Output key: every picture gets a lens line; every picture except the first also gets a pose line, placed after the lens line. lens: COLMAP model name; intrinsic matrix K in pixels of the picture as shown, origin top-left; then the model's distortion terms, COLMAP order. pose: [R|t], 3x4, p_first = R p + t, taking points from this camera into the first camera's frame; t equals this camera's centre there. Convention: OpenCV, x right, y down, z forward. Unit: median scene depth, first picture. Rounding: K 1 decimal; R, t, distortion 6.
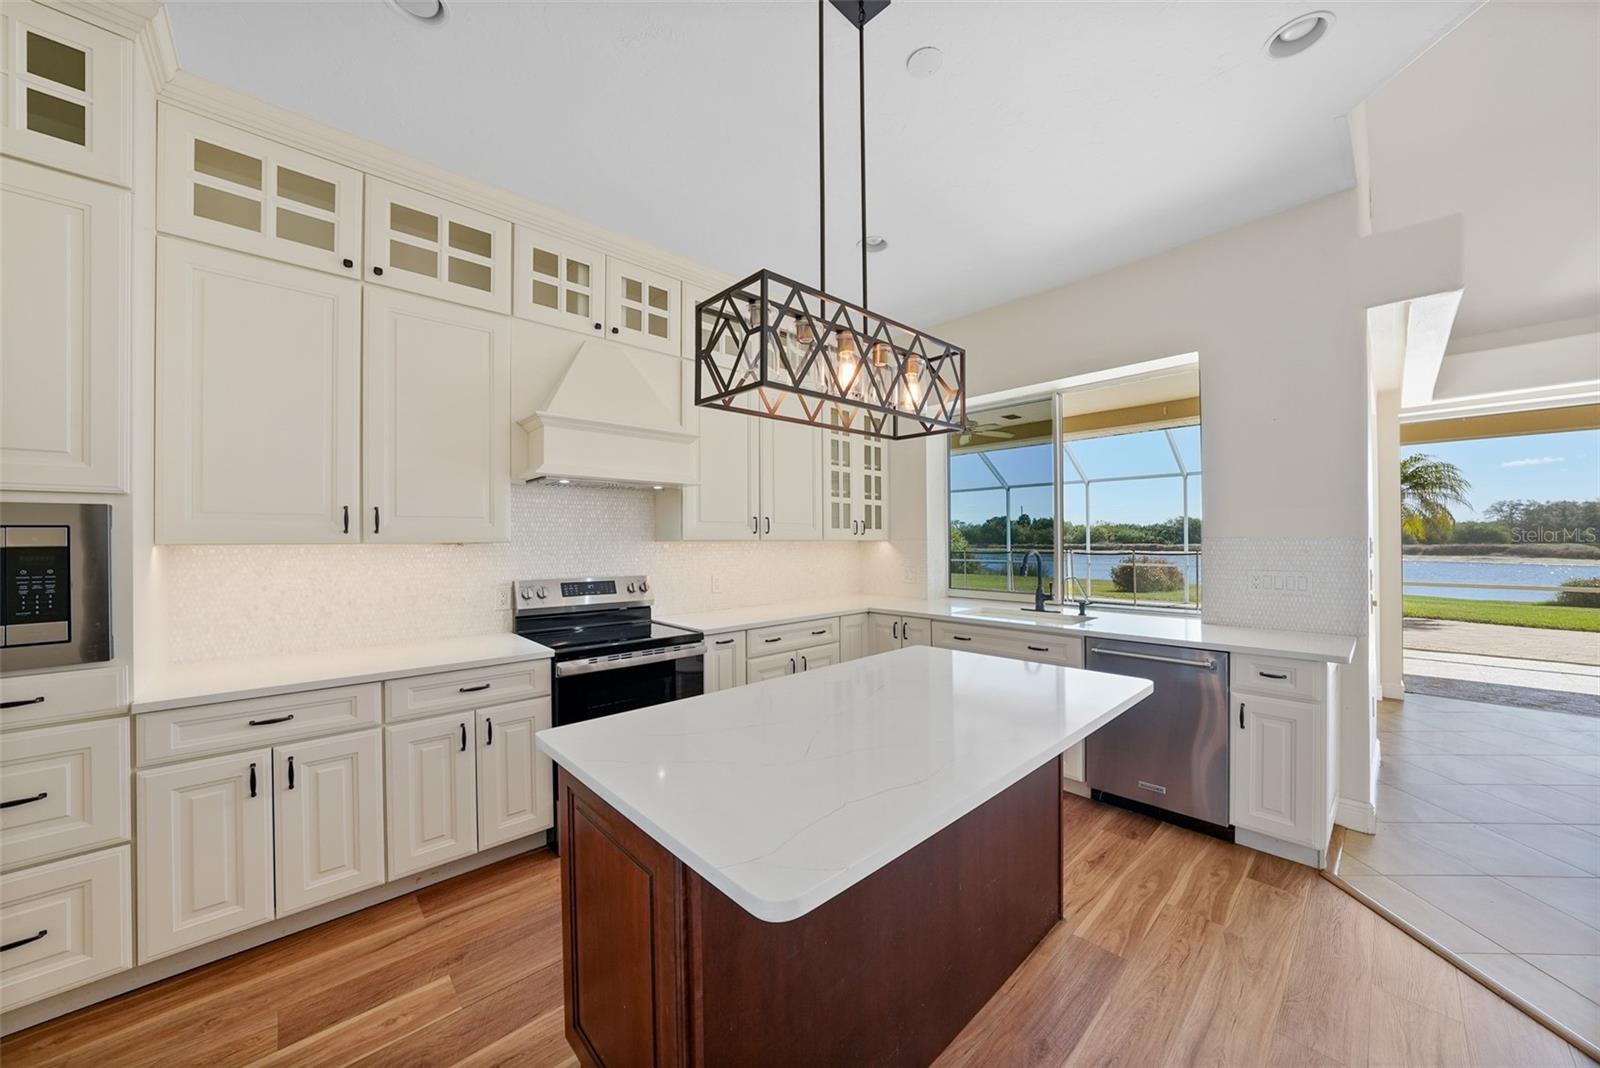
lens RADIAL K [[563.9, 0, 811.5], [0, 563.9, 526.6], [0, 0, 1]] dist [-0.027511, 0.006353]
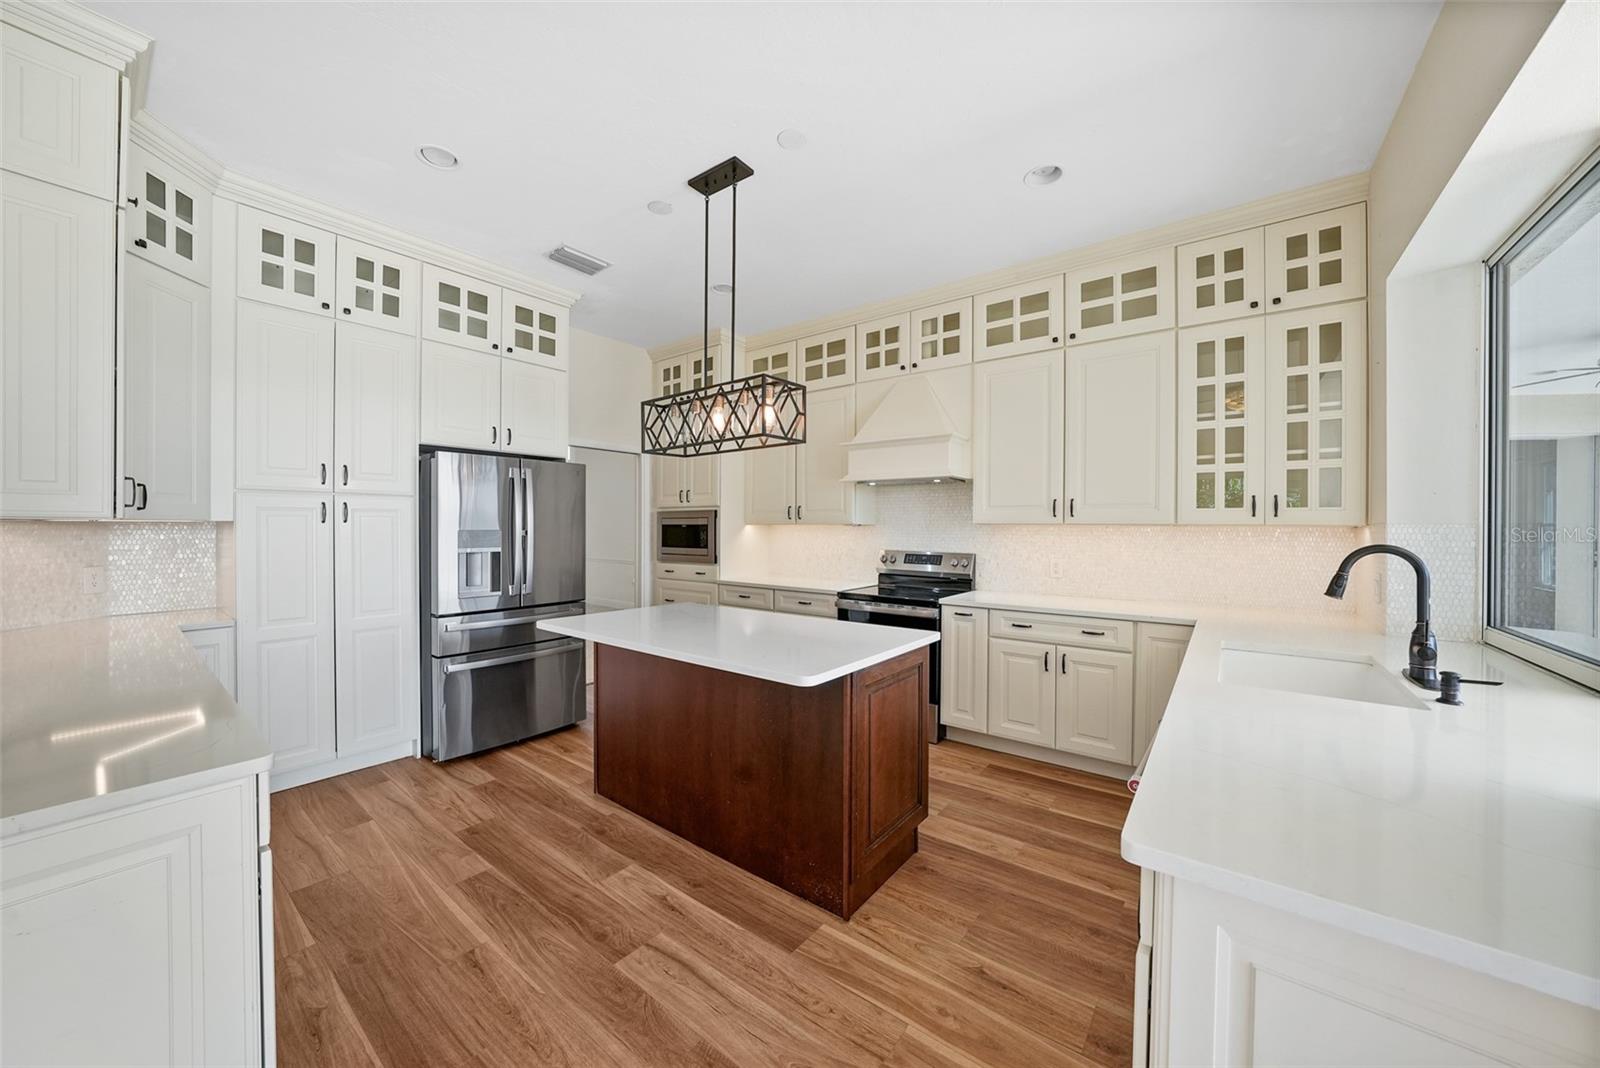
lens RADIAL K [[552.1, 0, 802.4], [0, 552.1, 524.4], [0, 0, 1]] dist [-0.000798, -0.000105]
pose [[0.172212, 0.004643, -0.985049, 0.967247], [0.020025, 0.999766, 0.008213, 0.010857], [0.984856, -0.021140, 0.172079, 0.546746]]
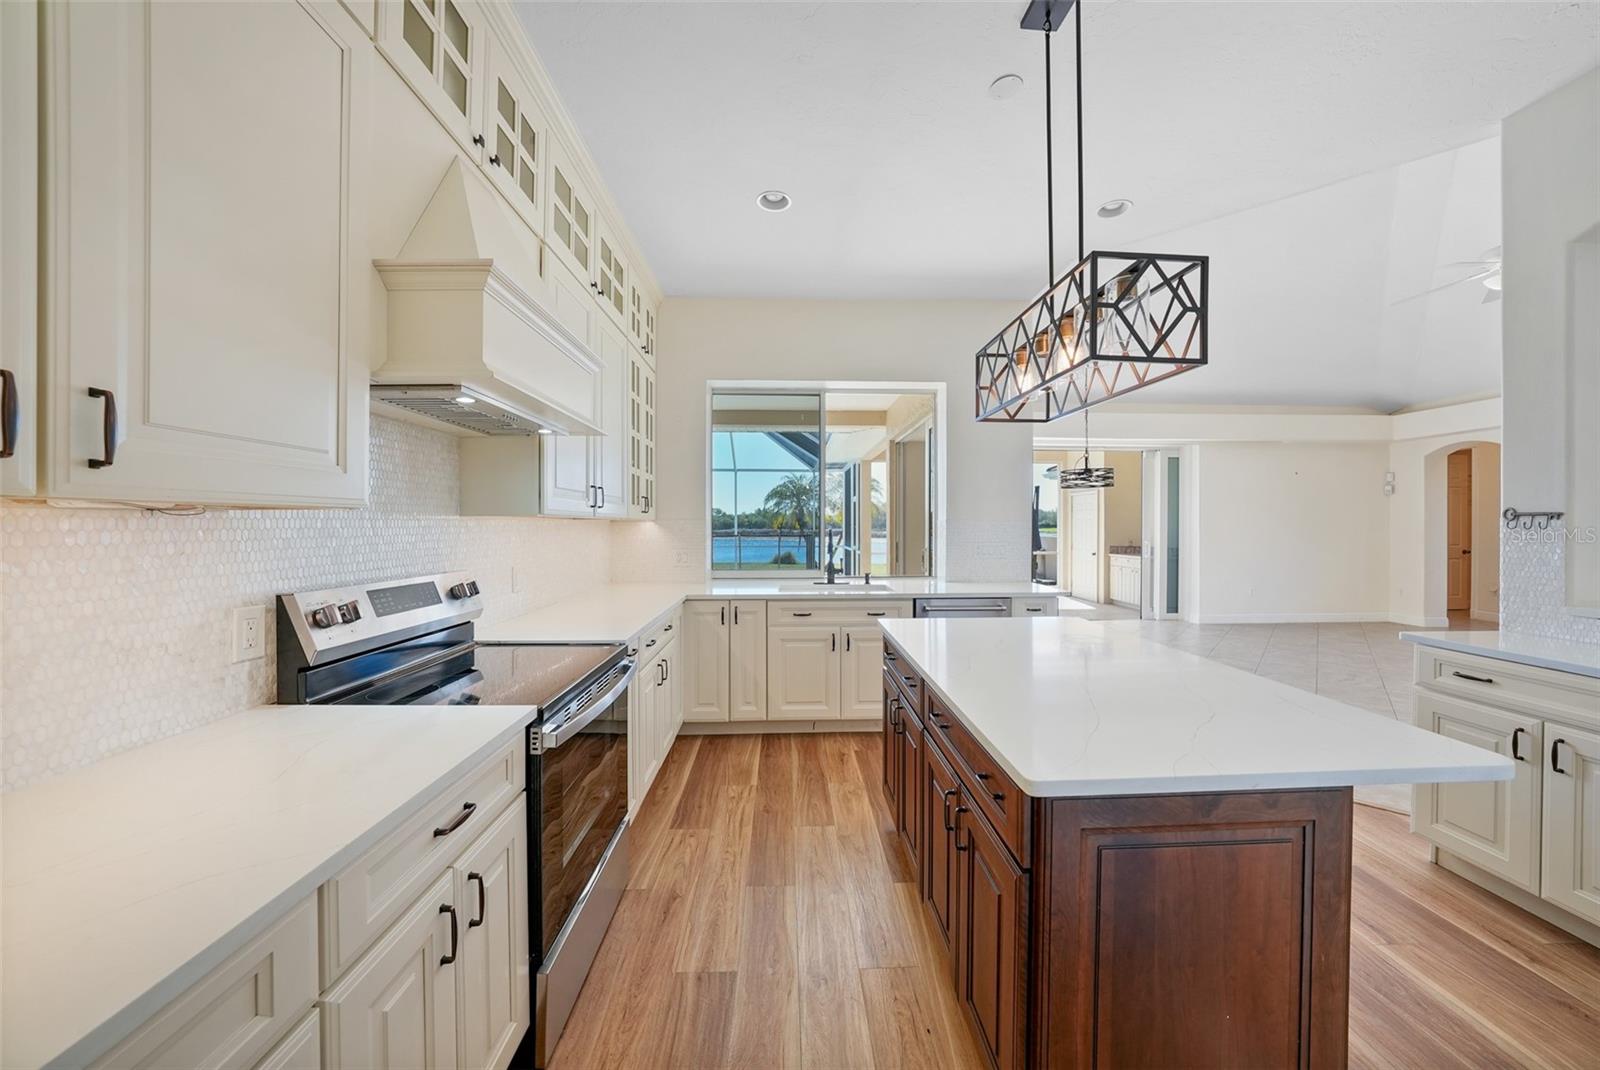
lens RADIAL K [[563.9, 0, 811.5], [0, 563.9, 527.6], [0, 0, 1]] dist [-0.027511, 0.006353]
pose [[0.651516, 0.003229, 0.758628, -0.615070], [-0.025517, 0.999518, 0.017661, 0.023336], [-0.758206, -0.030864, 0.651285, 0.379453]]
